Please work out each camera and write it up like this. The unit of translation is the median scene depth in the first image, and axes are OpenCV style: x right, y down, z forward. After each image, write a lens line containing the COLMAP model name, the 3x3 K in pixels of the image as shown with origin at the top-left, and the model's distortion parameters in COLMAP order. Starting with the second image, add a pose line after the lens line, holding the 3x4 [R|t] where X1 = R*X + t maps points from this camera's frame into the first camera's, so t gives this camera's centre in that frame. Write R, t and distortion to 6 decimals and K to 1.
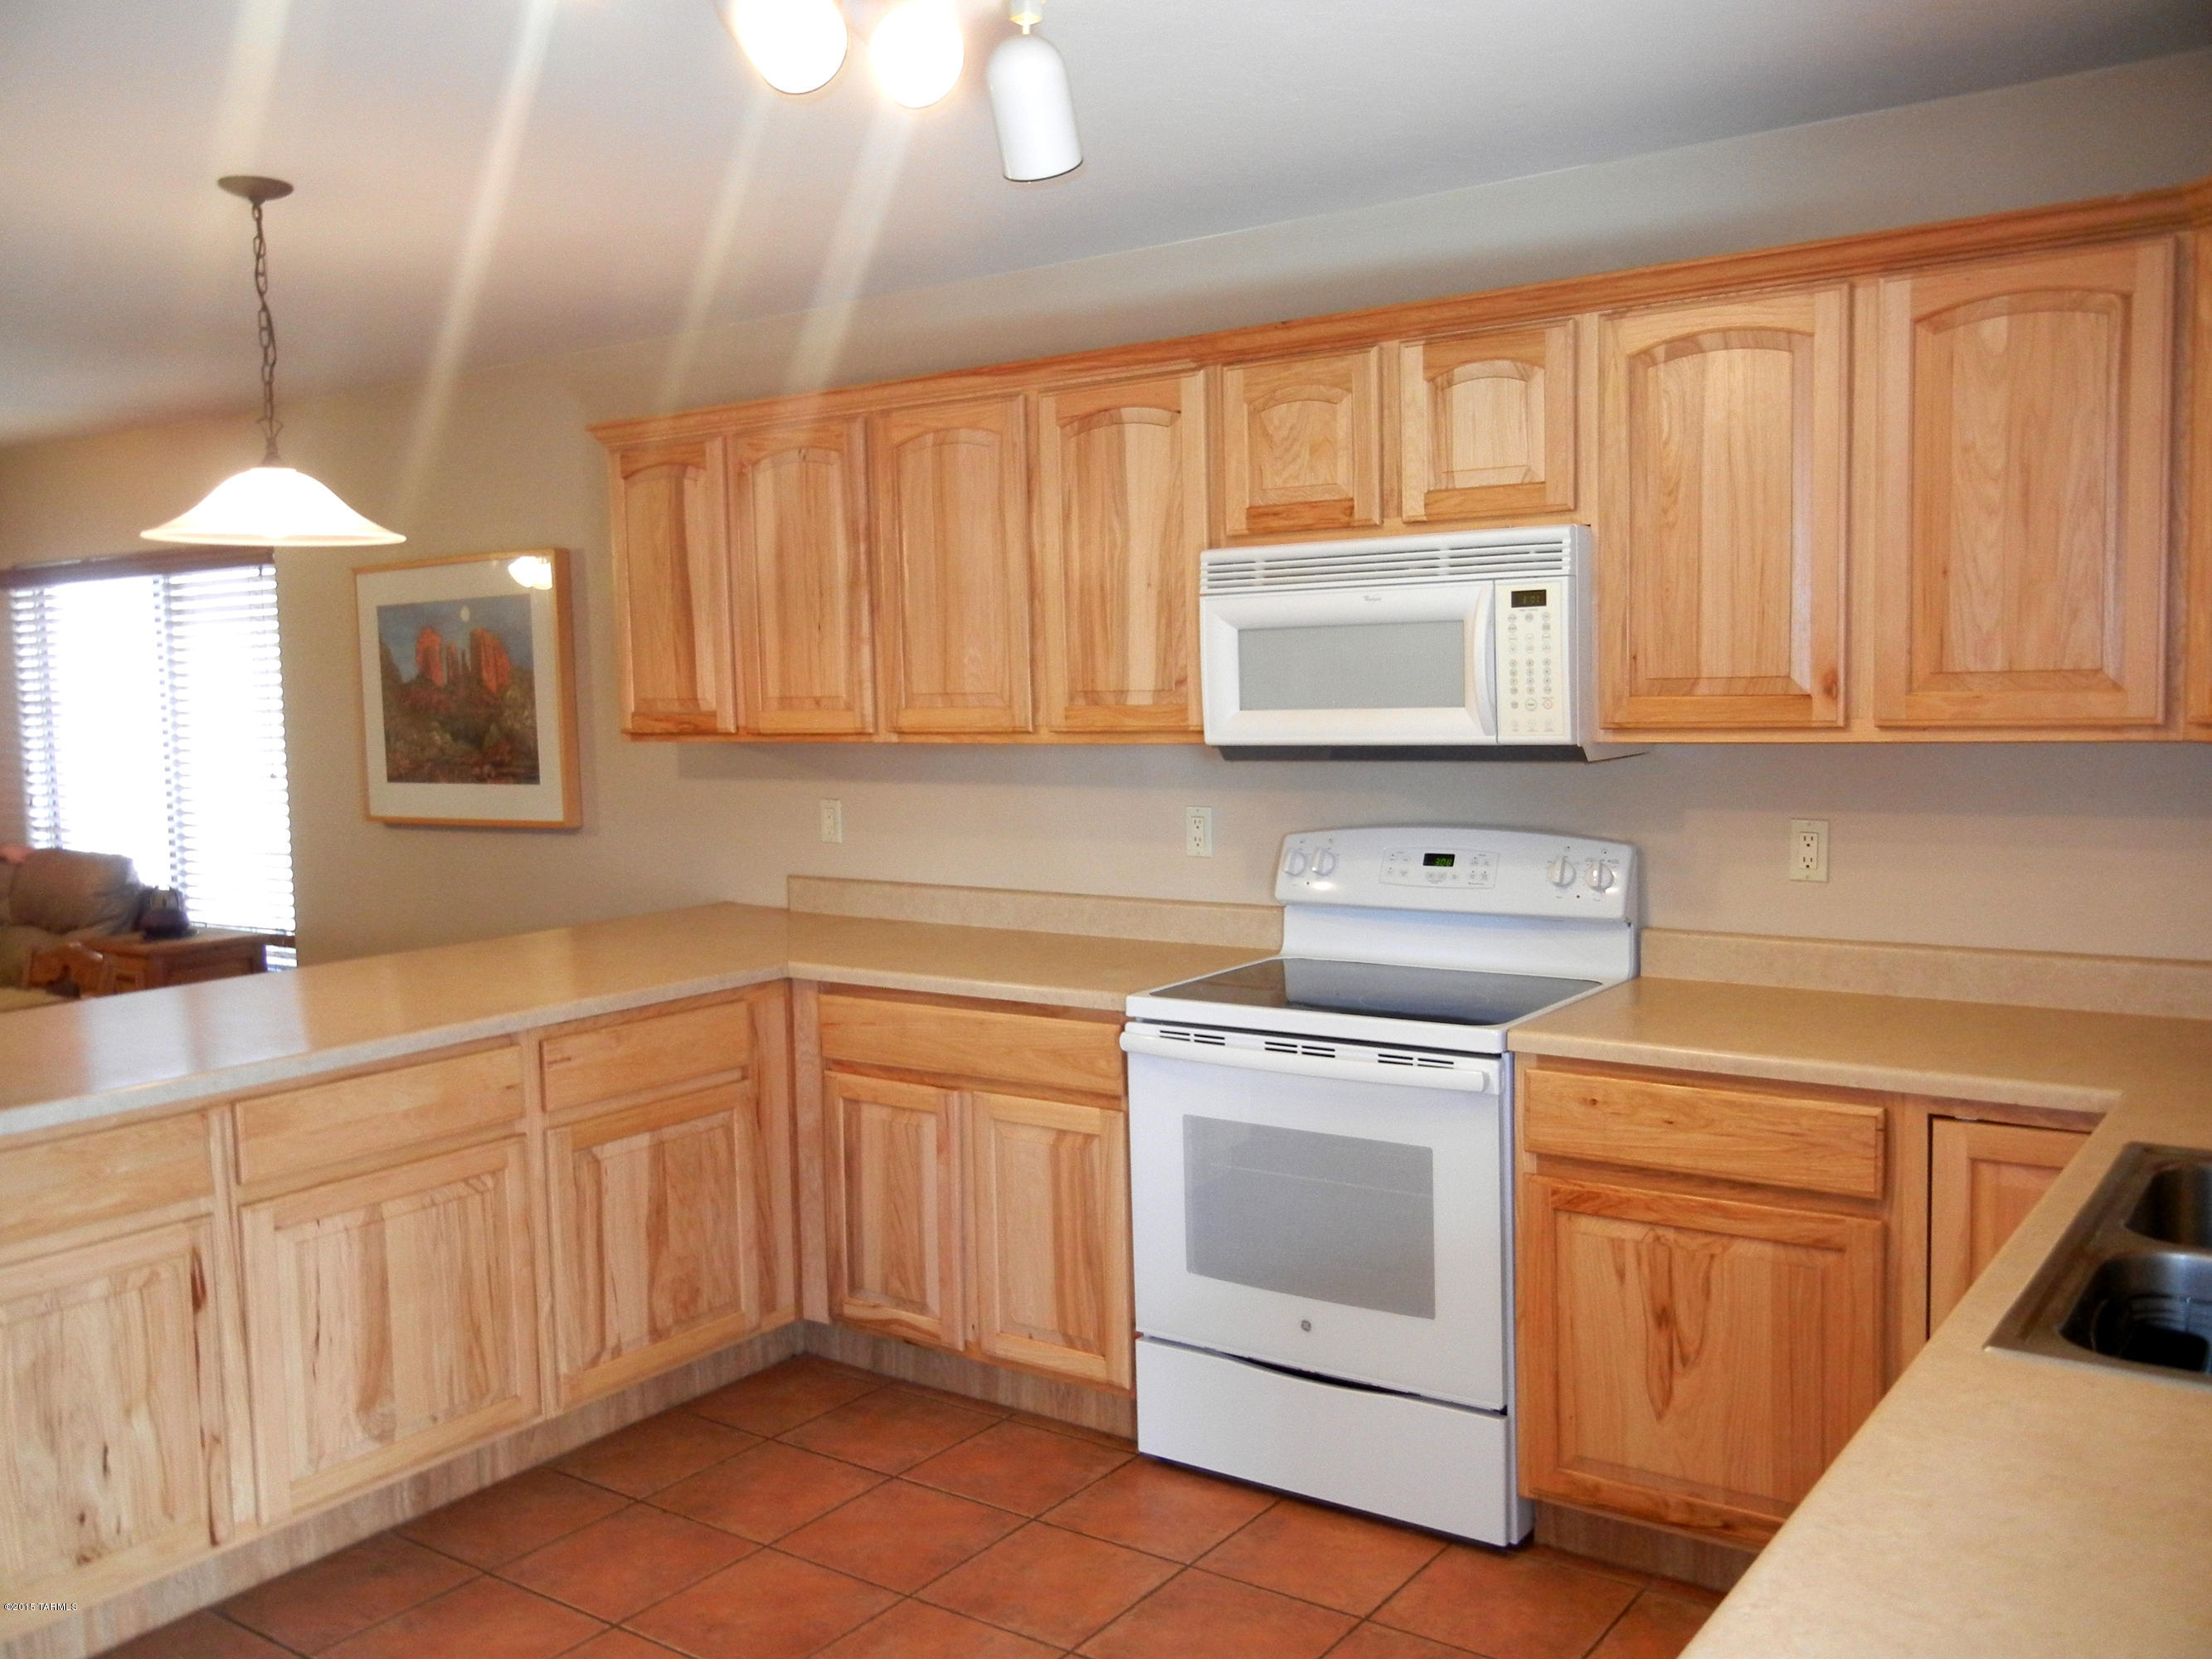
lens RADIAL K [[1906.4, 0, 1050.7], [0, 1906.4, 833.8], [0, 0, 1]] dist [0.002490, -0.002090]
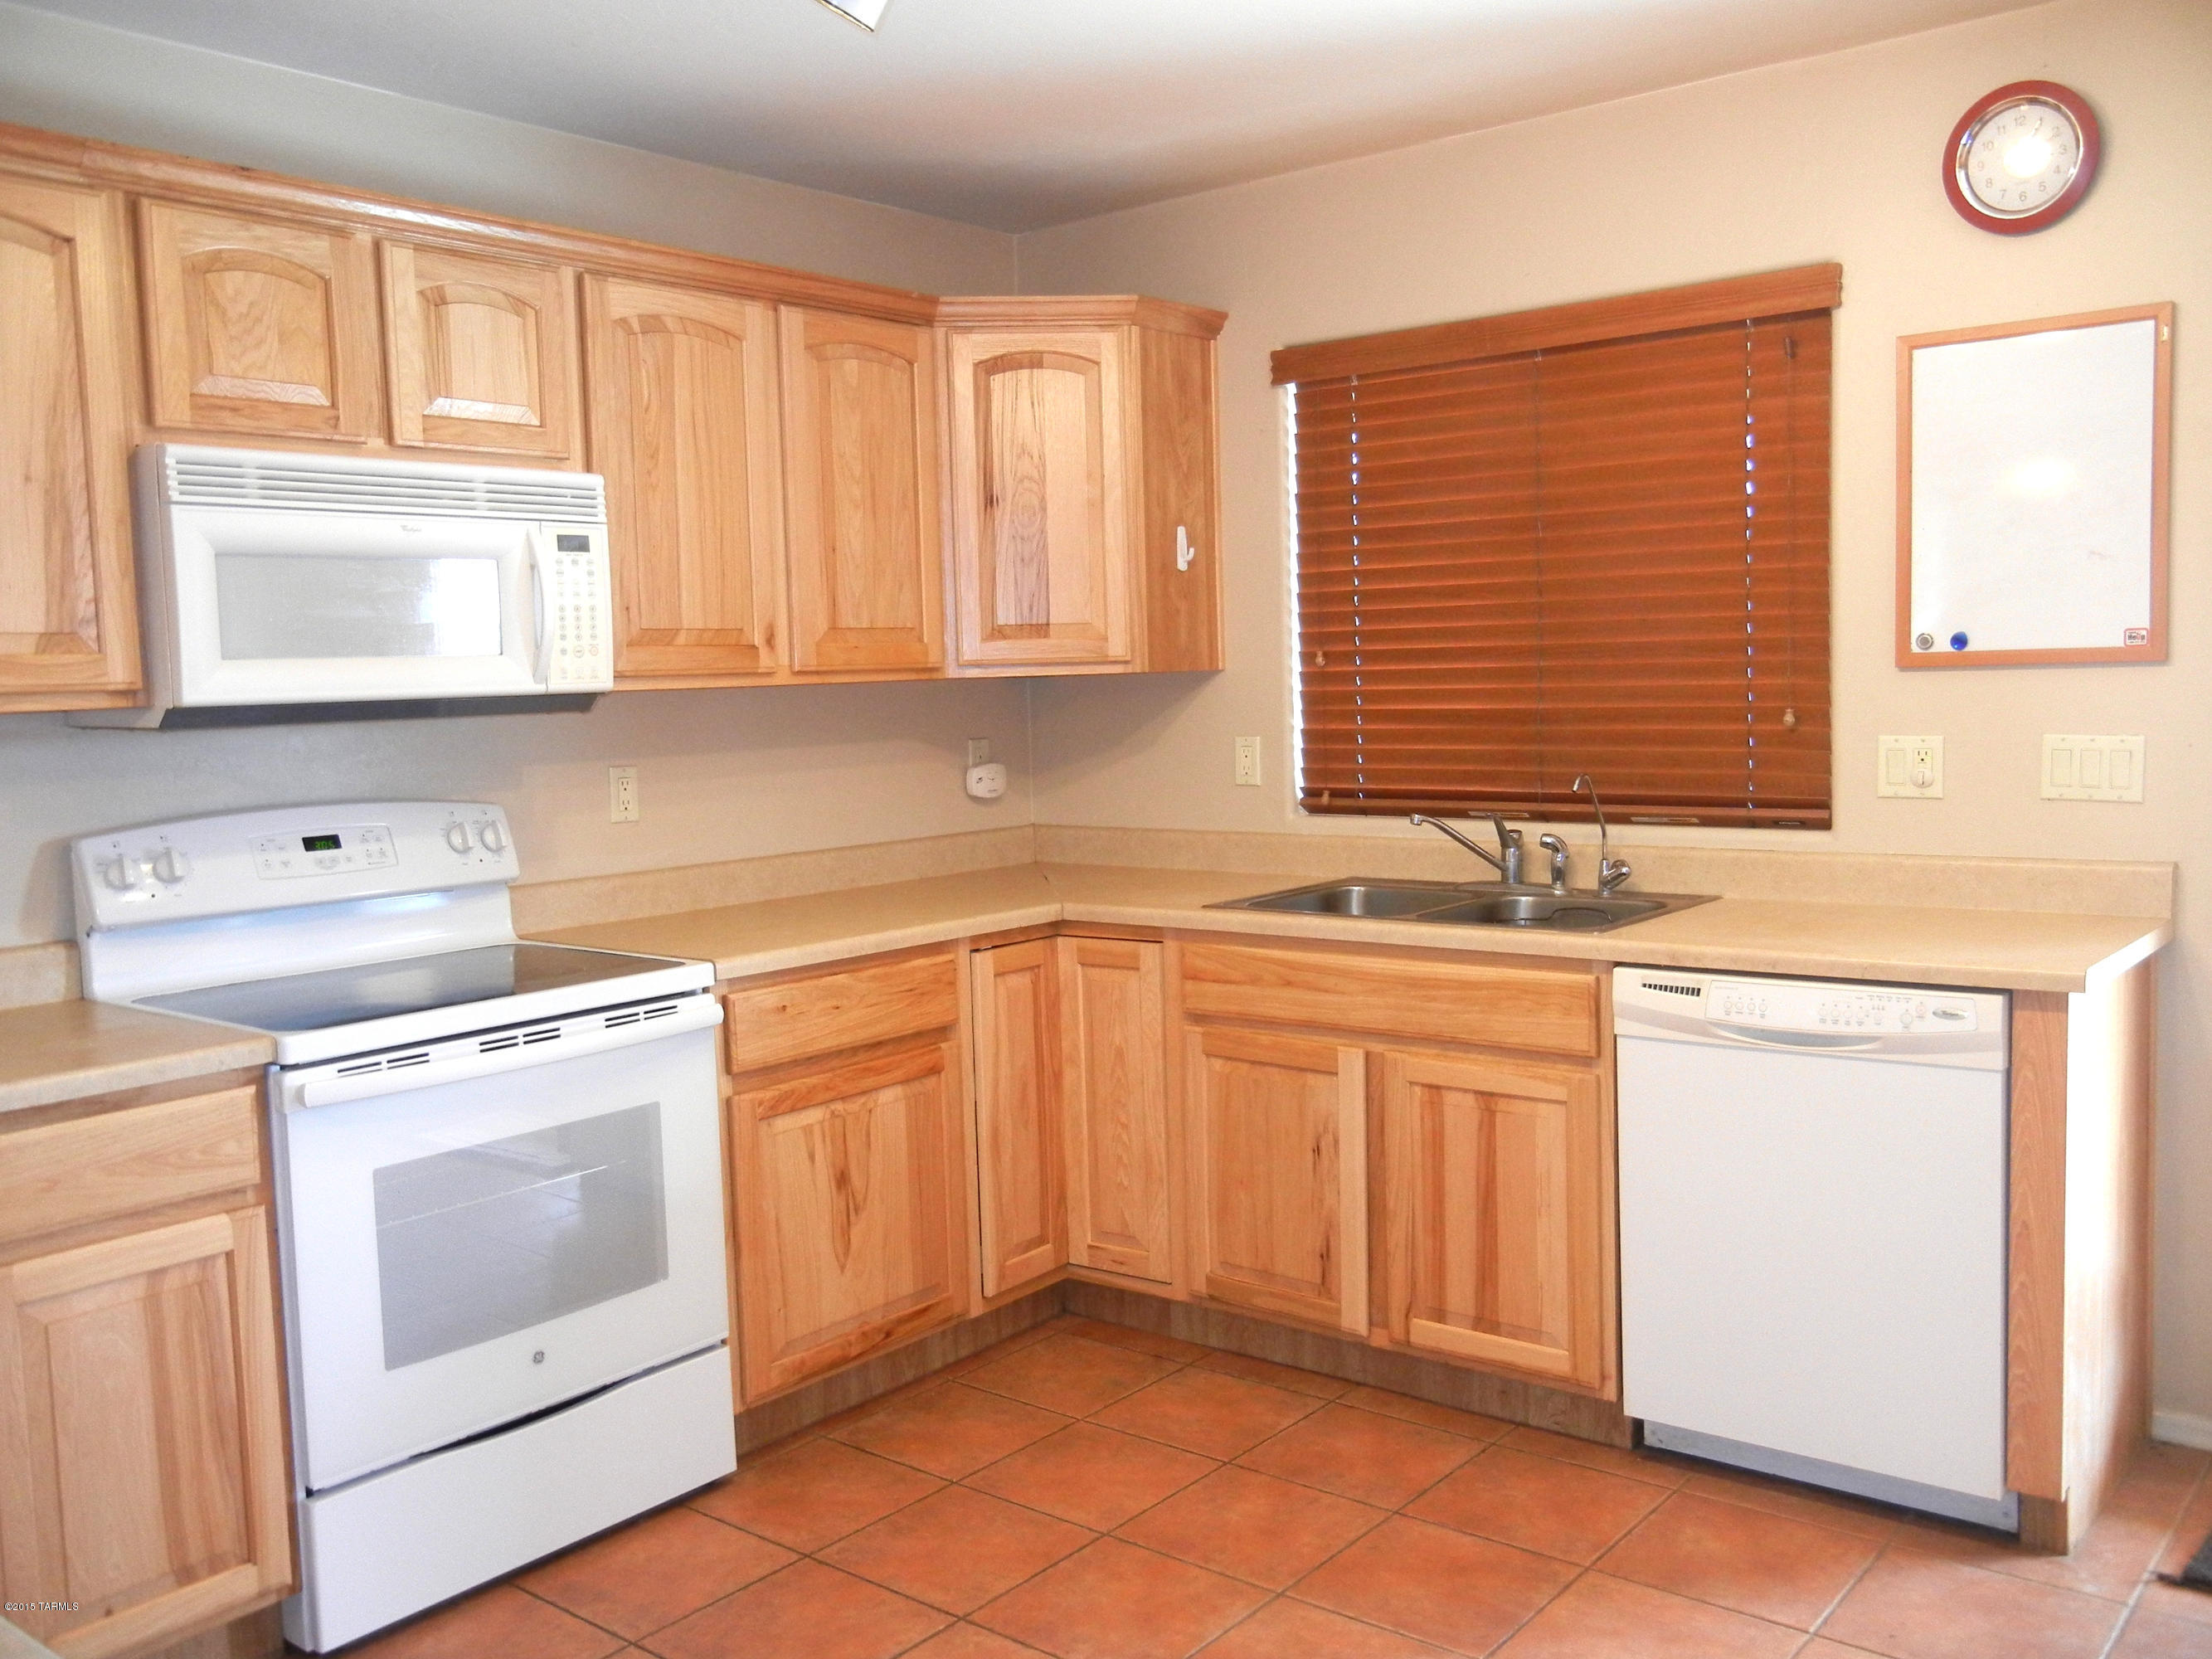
lens RADIAL K [[1906.4, 0, 1108.7], [0, 1906.4, 835.6], [0, 0, 1]] dist [0.002490, -0.002090]
pose [[0.047304, -0.061072, 0.997012, -0.719567], [0.112047, 0.992154, 0.055458, 0.002768], [-0.992576, 0.109088, 0.053775, 0.681677]]
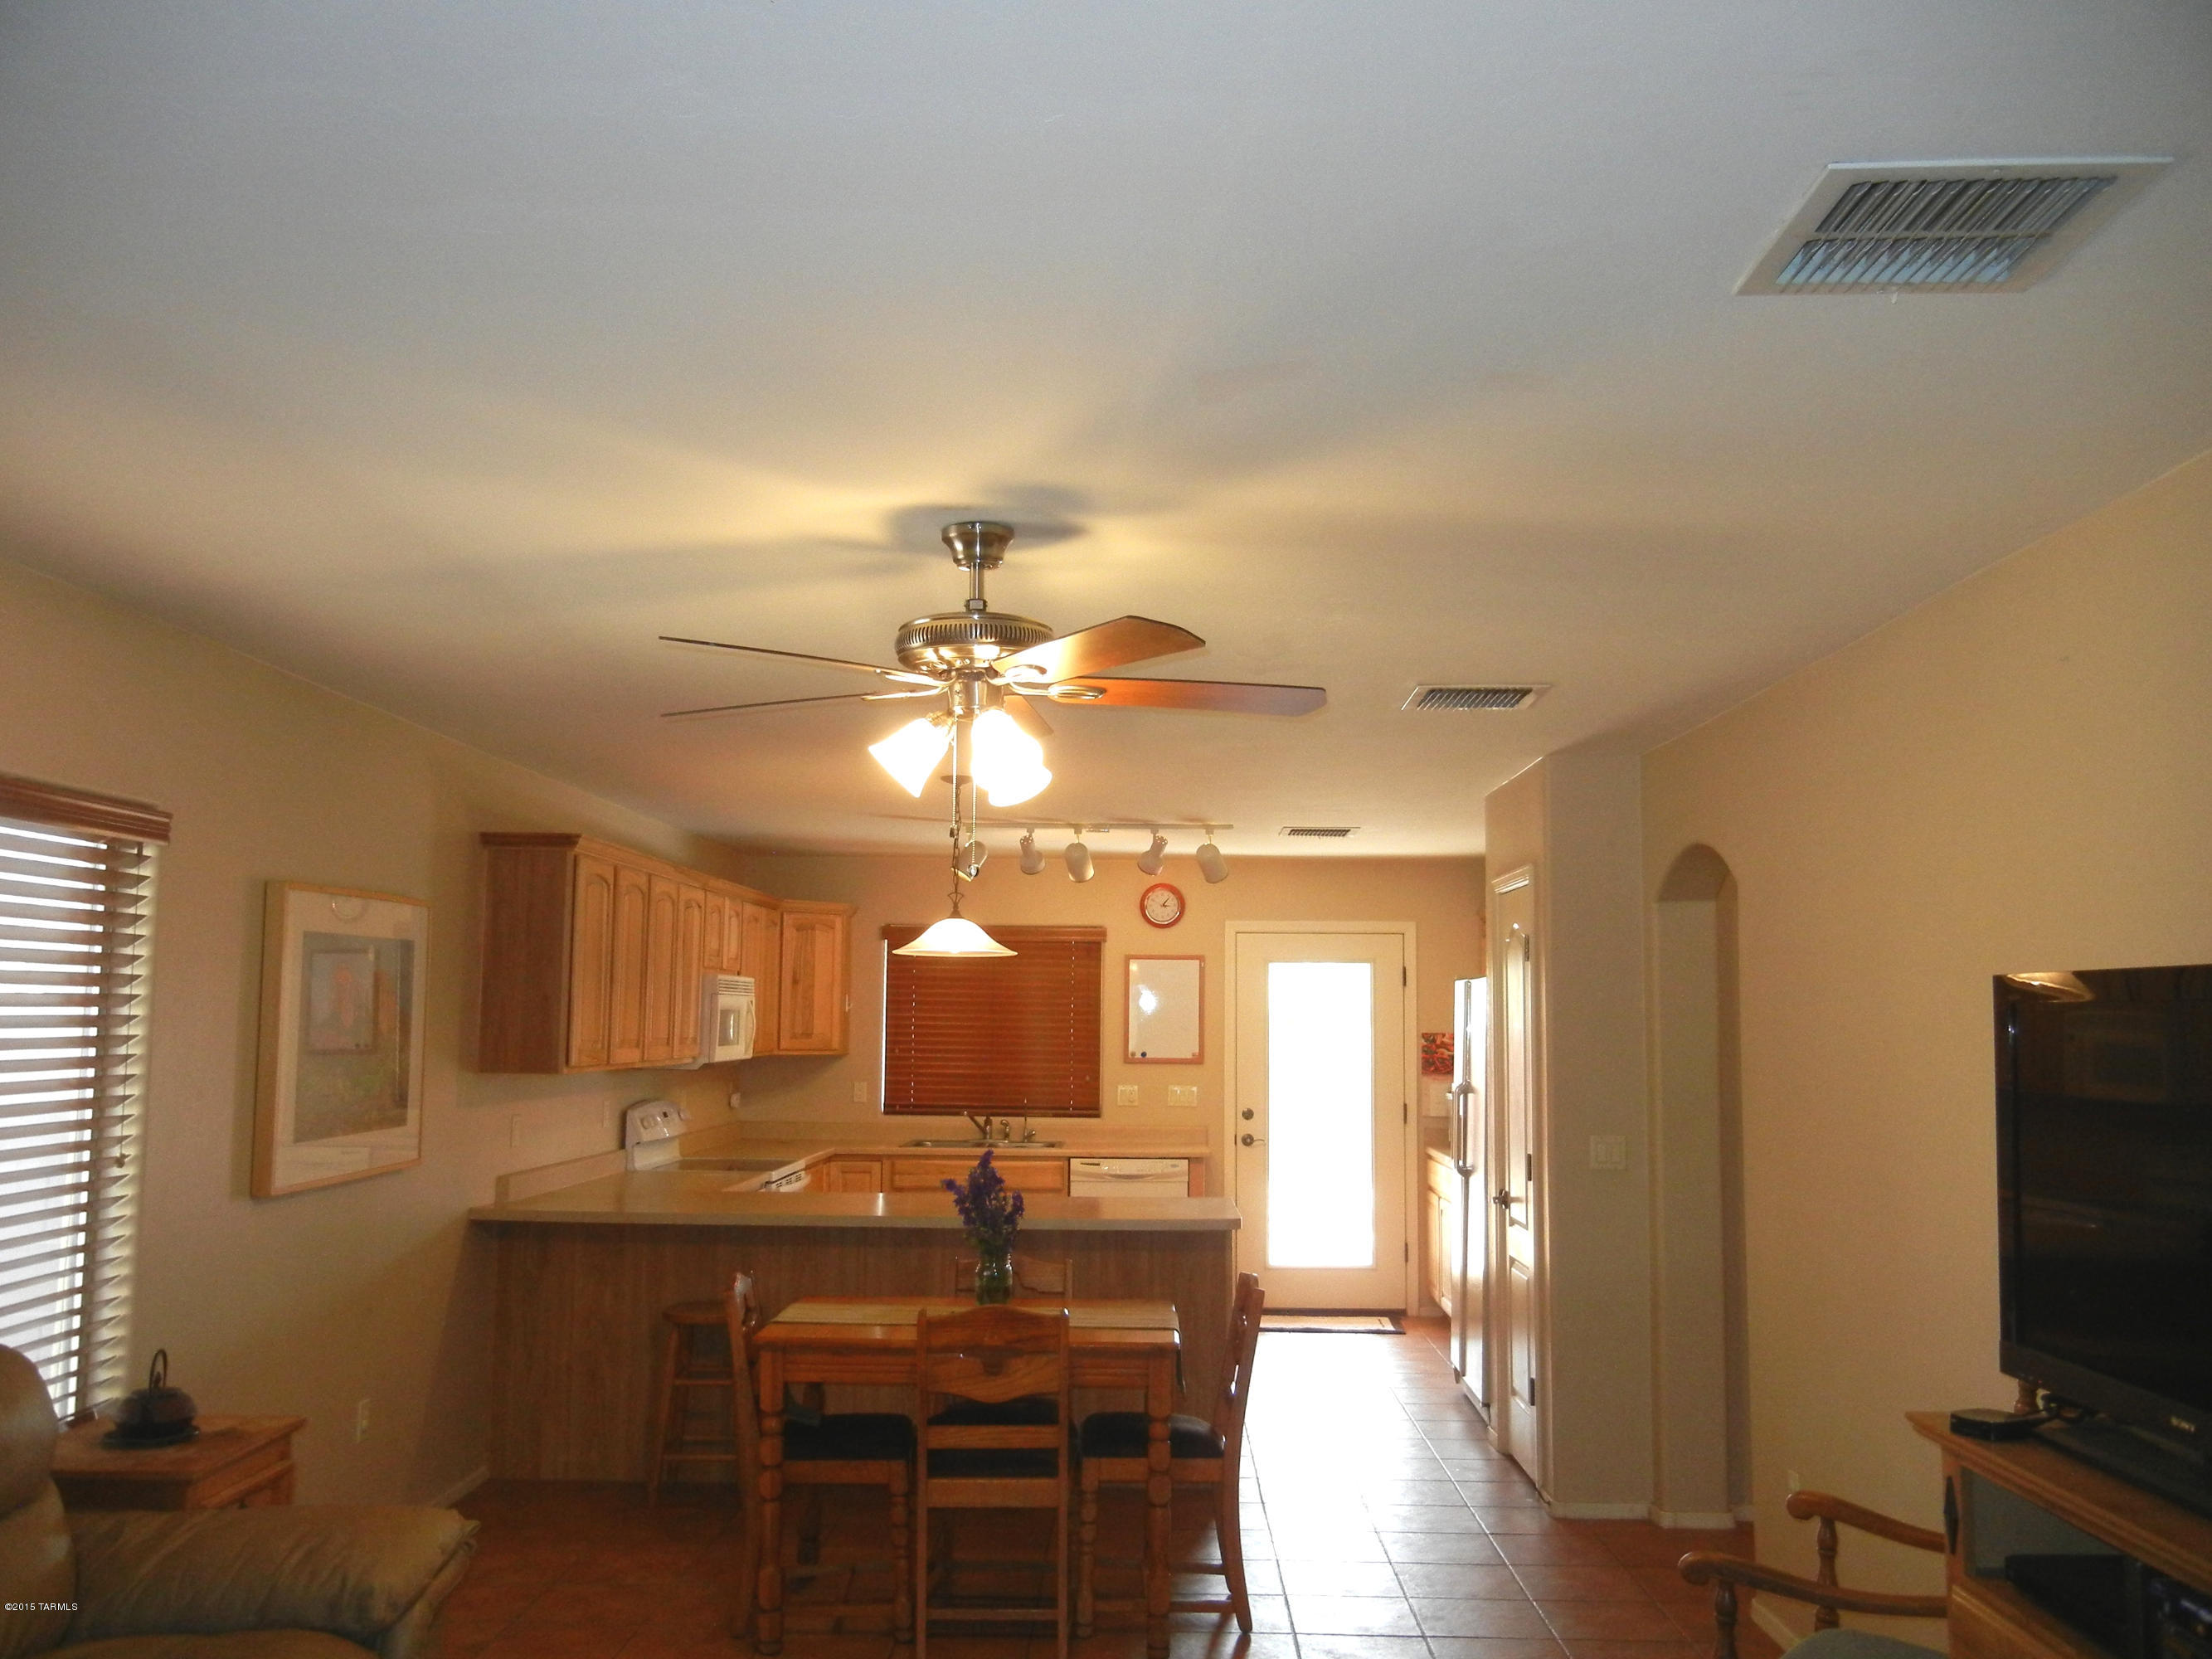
lens RADIAL K [[1906.4, 0, 1114.5], [0, 1906.4, 826.5], [0, 0, 1]] dist [0.002490, -0.002090]
pose [[-0.579424, 0.104750, 0.808267, -2.201198], [0.072983, 0.994391, -0.076551, -0.127220], [-0.811752, 0.014635, -0.583819, 2.117659]]
